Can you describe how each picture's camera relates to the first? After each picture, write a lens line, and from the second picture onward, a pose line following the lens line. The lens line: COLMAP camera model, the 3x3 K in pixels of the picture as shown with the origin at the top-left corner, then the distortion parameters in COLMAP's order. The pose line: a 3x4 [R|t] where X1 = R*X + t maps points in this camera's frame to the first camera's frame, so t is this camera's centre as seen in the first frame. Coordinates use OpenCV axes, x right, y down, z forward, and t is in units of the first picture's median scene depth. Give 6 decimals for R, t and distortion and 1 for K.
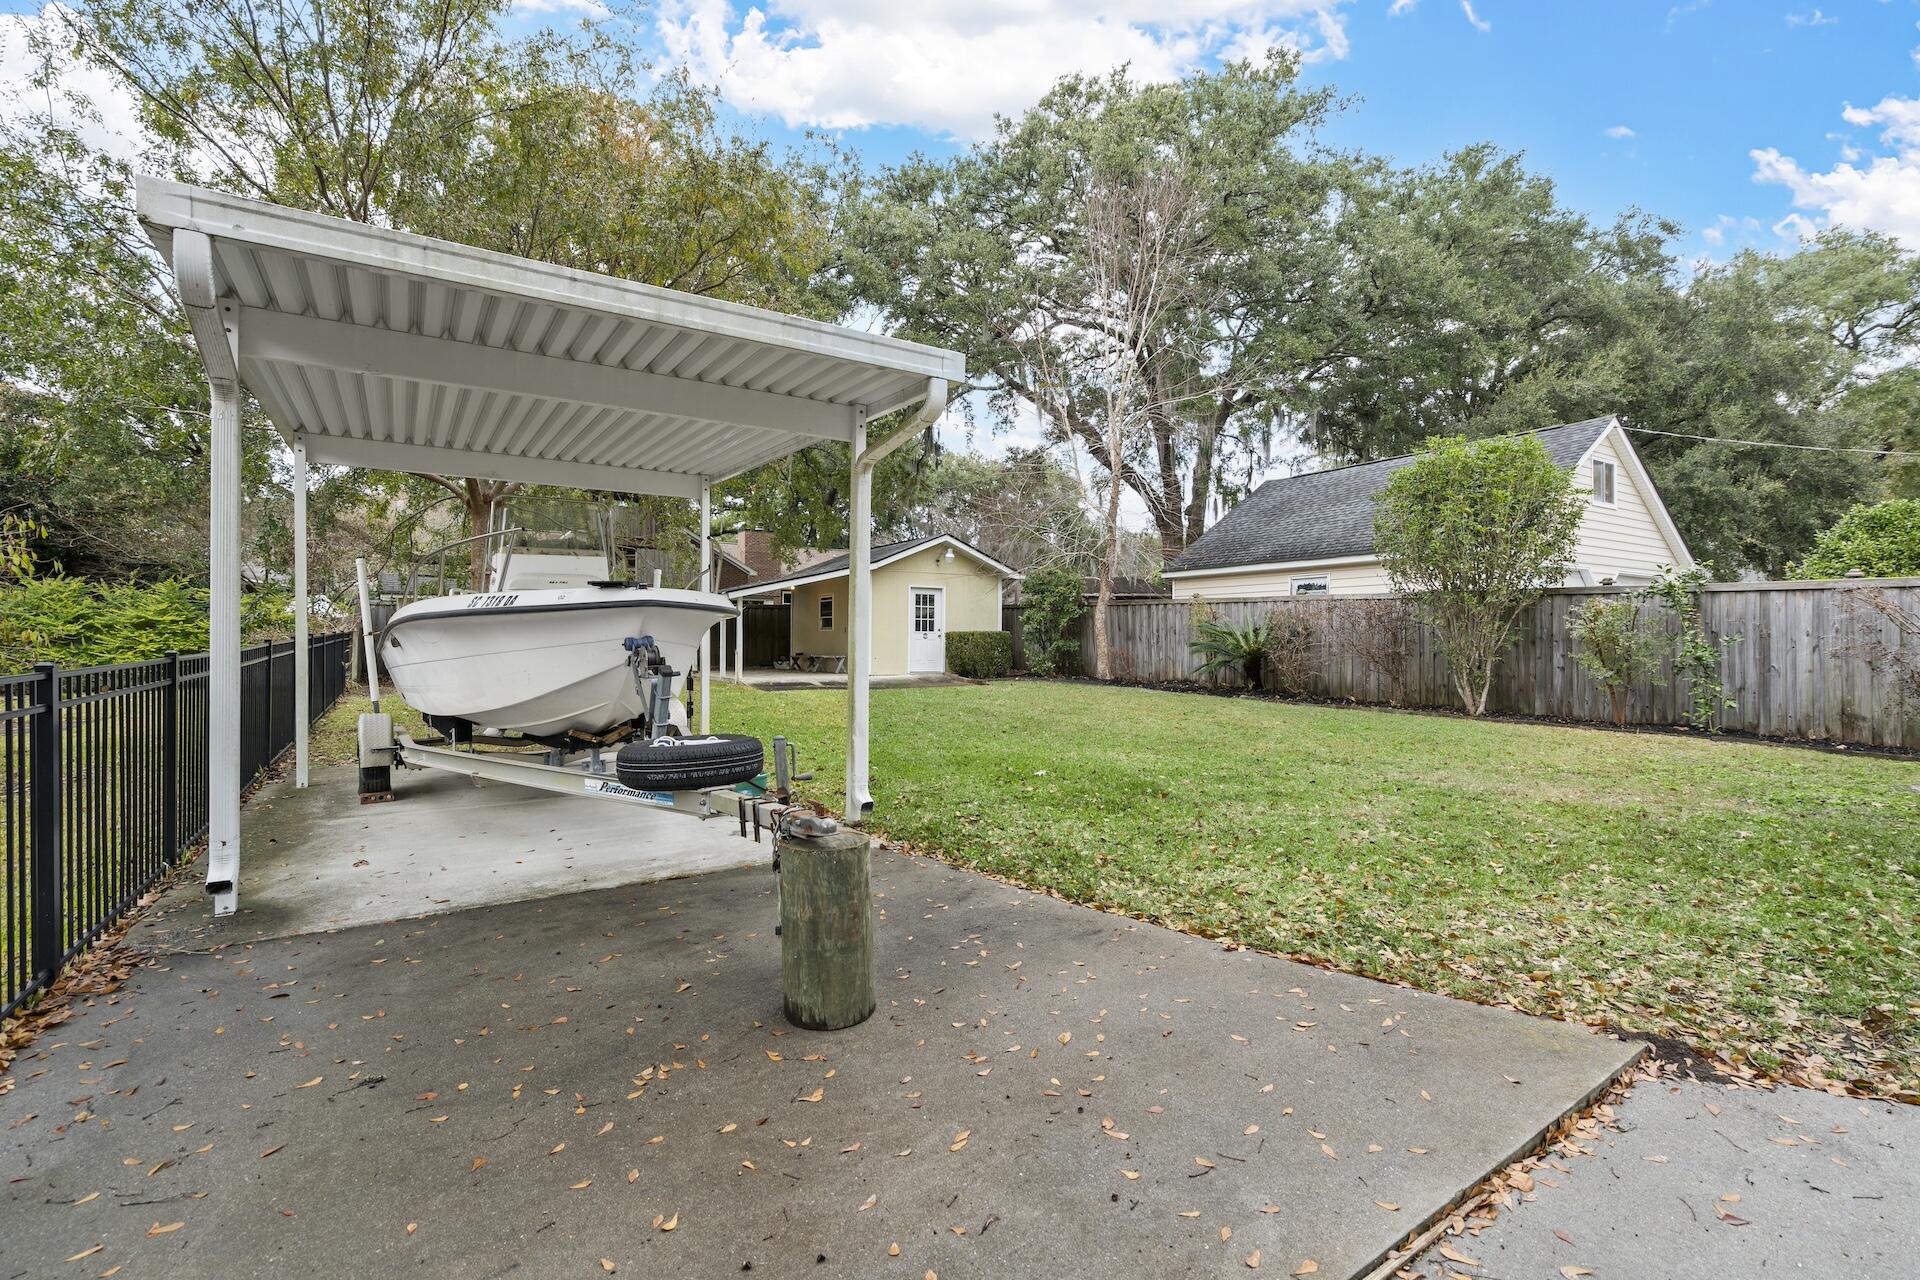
lens RADIAL K [[868.2, 0, 960.6], [0, 868.2, 645.4], [0, 0, 1]] dist [-0.007432, -0.001078]
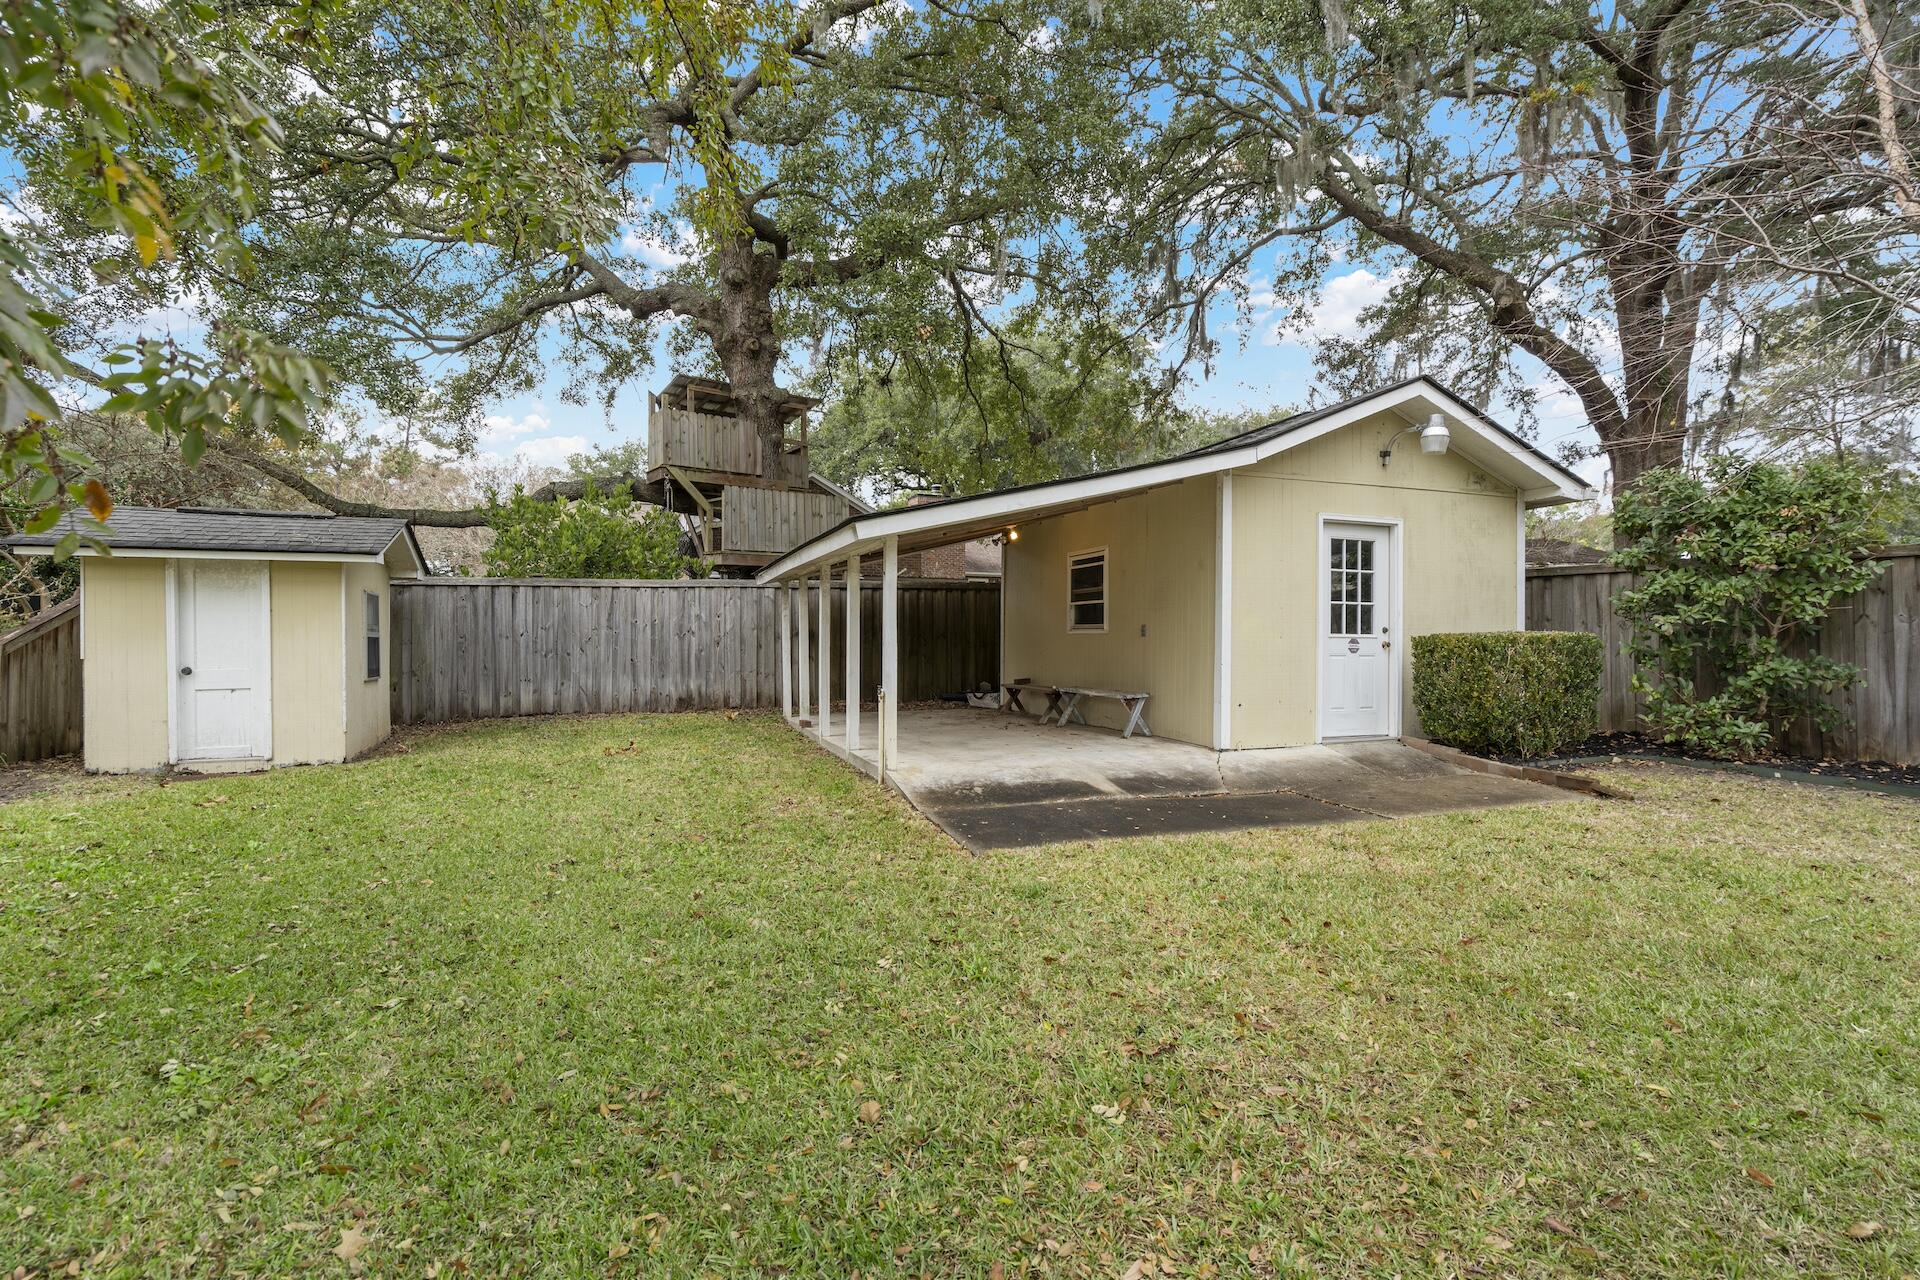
lens RADIAL K [[868.2, 0, 960.7], [0, 868.2, 645.8], [0, 0, 1]] dist [-0.007432, -0.001078]
pose [[0.980487, 0.000694, -0.196580, -0.137490], [-0.000548, 1.000000, 0.000797, -0.010948], [0.196581, -0.000674, 0.980487, 0.578744]]
